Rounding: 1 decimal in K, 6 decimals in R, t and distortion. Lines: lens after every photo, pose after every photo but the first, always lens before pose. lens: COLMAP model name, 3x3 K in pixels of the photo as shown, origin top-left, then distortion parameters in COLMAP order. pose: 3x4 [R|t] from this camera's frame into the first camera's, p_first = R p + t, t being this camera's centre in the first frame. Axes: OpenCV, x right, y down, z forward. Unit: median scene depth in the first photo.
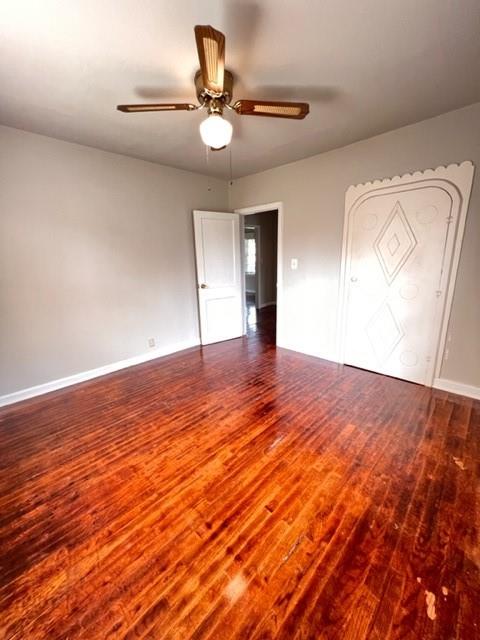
lens RADIAL K [[258.1, 0, 241.8], [0, 258.1, 318.1], [0, 0, 1]] dist [-0.003046, 0.000768]
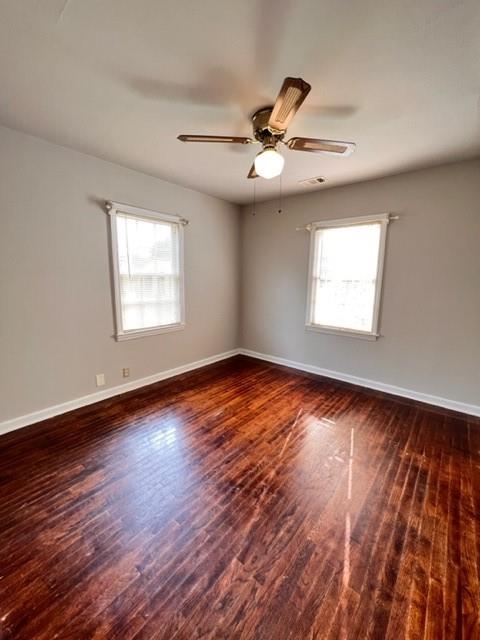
lens RADIAL K [[258.1, 0, 241.8], [0, 258.1, 318.1], [0, 0, 1]] dist [-0.003046, 0.000768]
pose [[-0.997177, 0.020765, -0.072152, 0.103220], [-0.008926, 0.921392, 0.388531, -0.558773], [0.074549, 0.388079, -0.918606, 2.249867]]
